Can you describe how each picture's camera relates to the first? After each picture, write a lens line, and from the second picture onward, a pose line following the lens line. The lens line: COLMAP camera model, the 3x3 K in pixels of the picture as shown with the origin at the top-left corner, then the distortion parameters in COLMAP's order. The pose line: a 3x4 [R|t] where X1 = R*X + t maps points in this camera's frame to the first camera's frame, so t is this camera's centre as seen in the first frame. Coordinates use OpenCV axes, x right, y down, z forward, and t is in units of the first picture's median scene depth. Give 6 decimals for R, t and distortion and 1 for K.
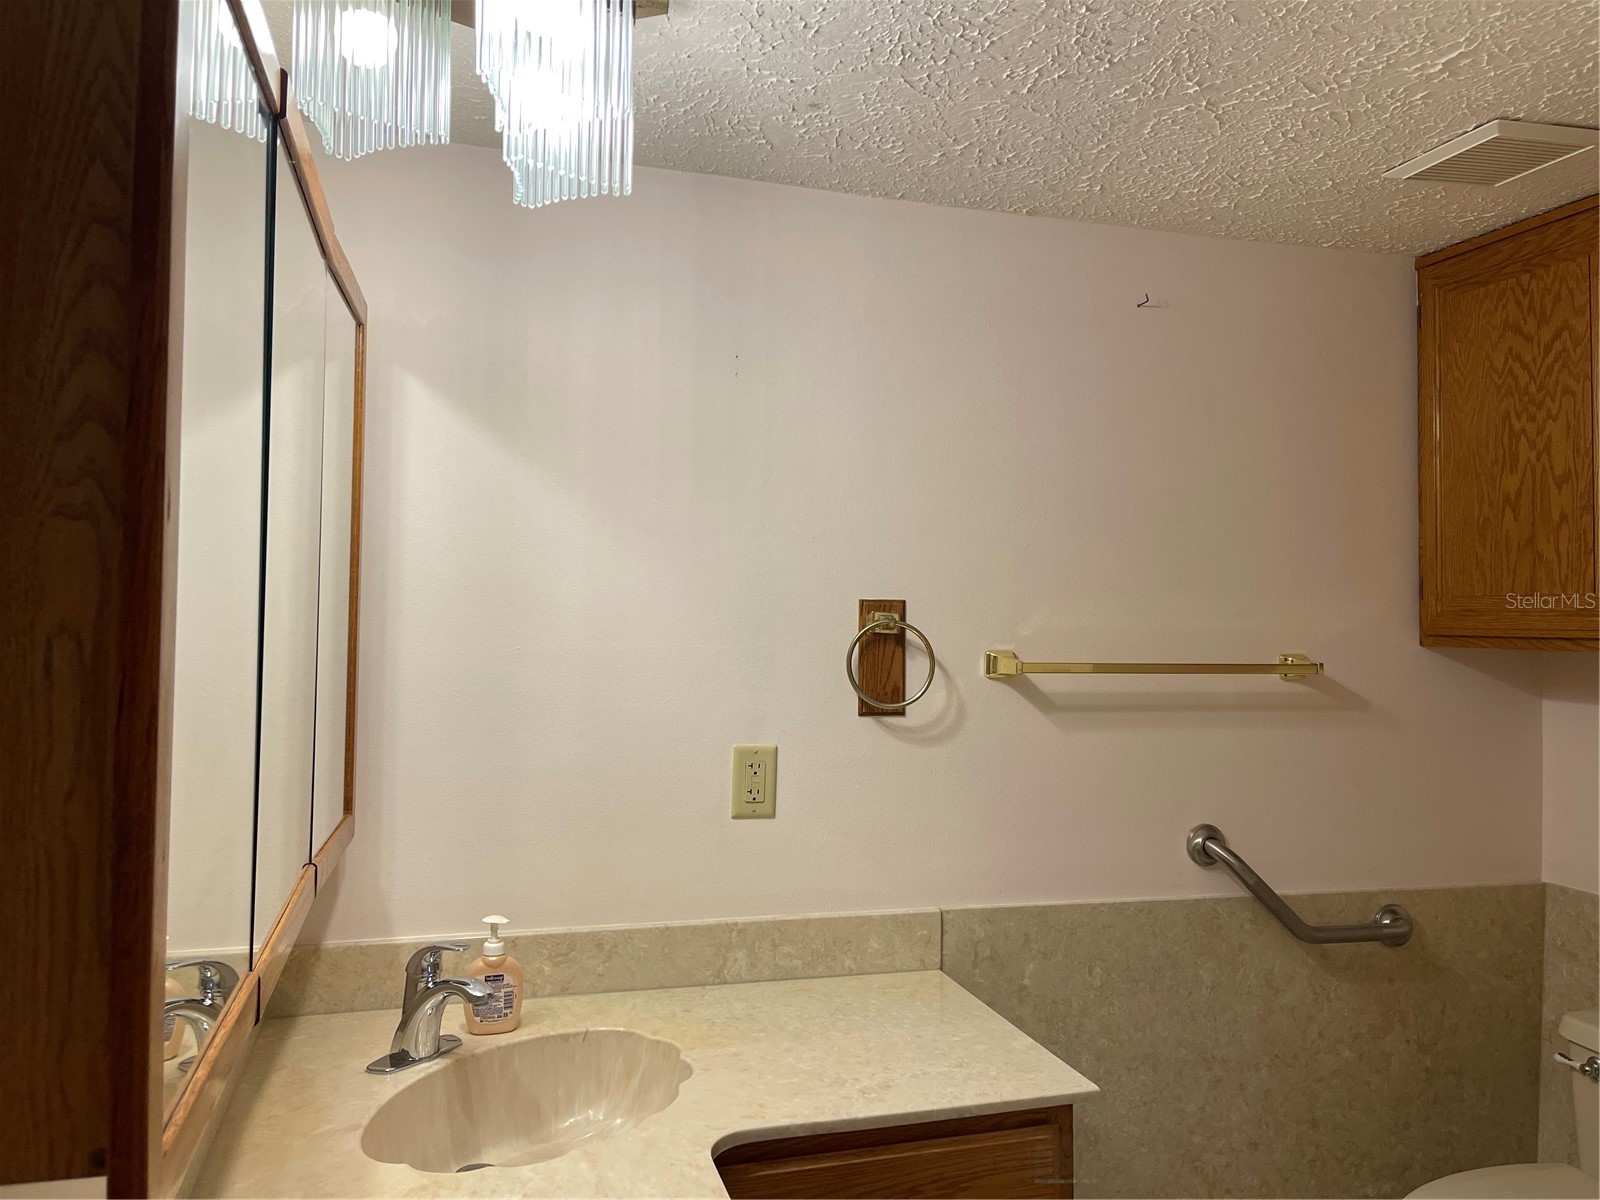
lens RADIAL K [[1204.0, 0, 800.5], [0, 1204.0, 594.0], [0, 0, 1]] dist [0.072998, -0.086392]
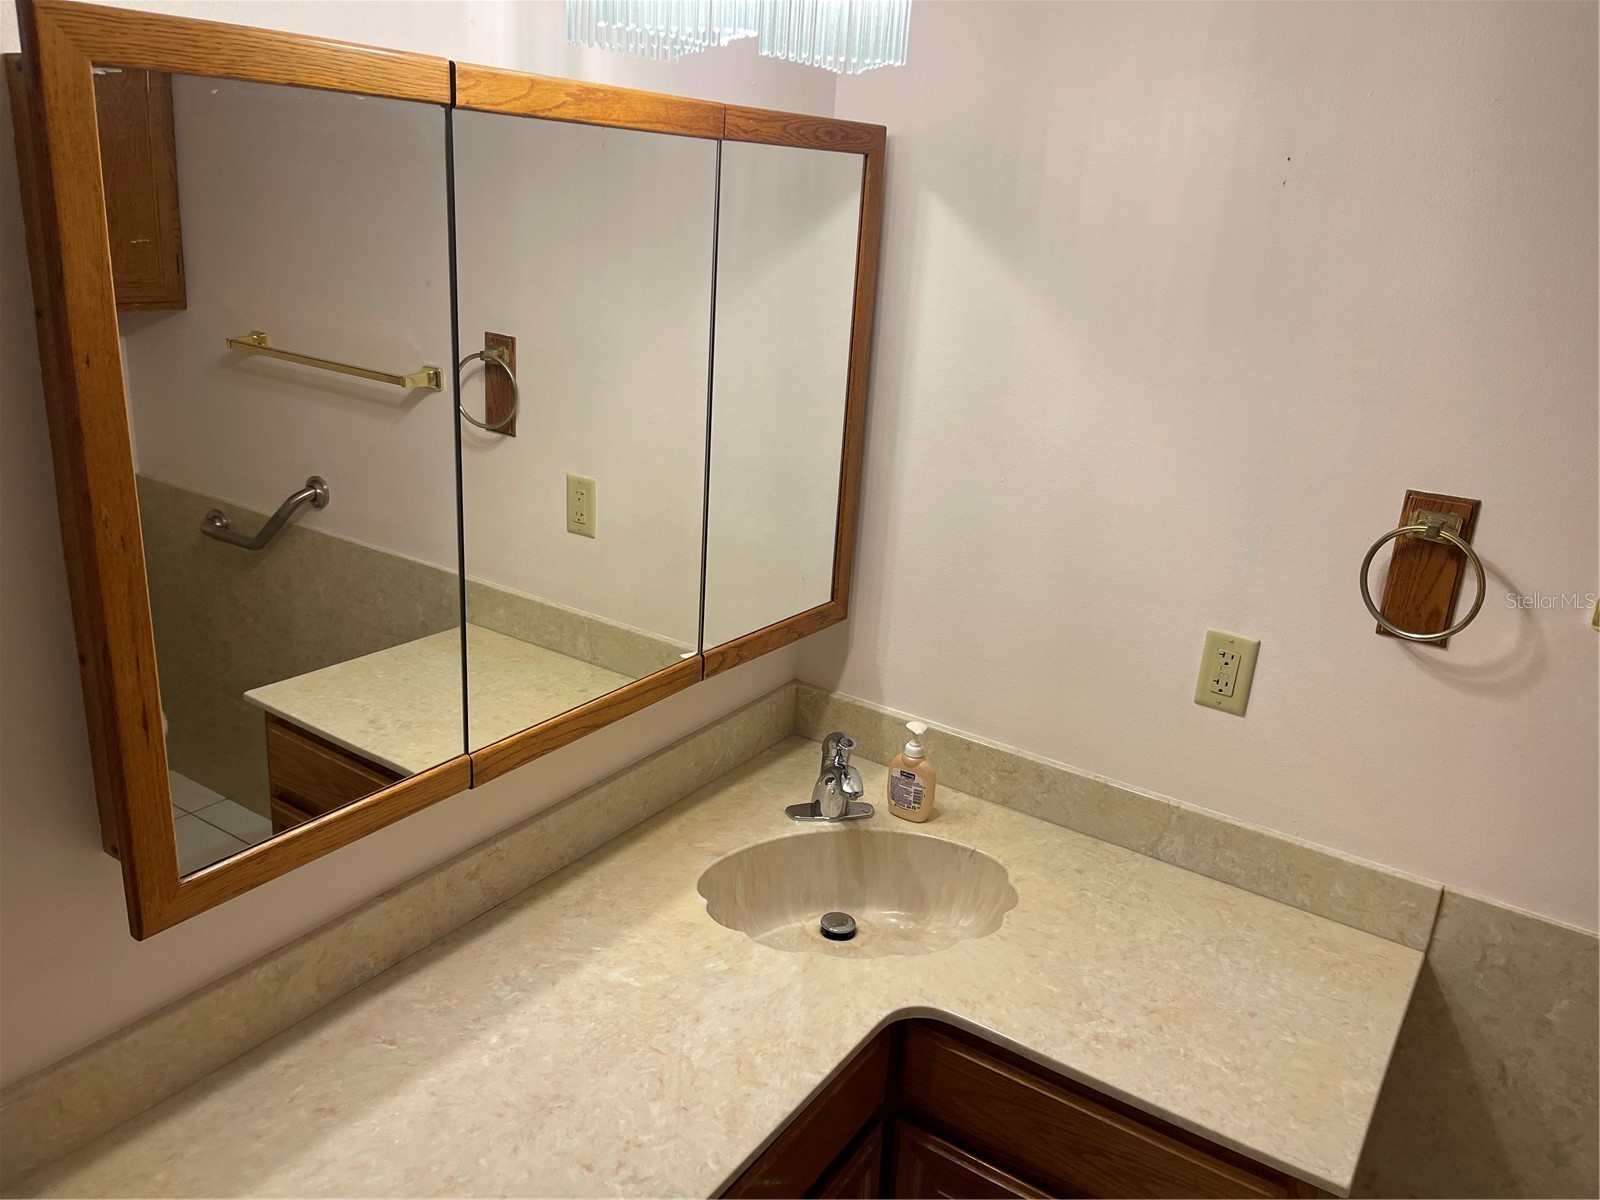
lens RADIAL K [[1204.0, 0, 805.1], [0, 1204.0, 600.5], [0, 0, 1]] dist [0.072998, -0.086392]
pose [[0.650067, 0.267059, -0.711401, 0.383164], [-0.041328, 0.947247, 0.317829, -0.164985], [0.758752, -0.177209, 0.626811, 0.222939]]
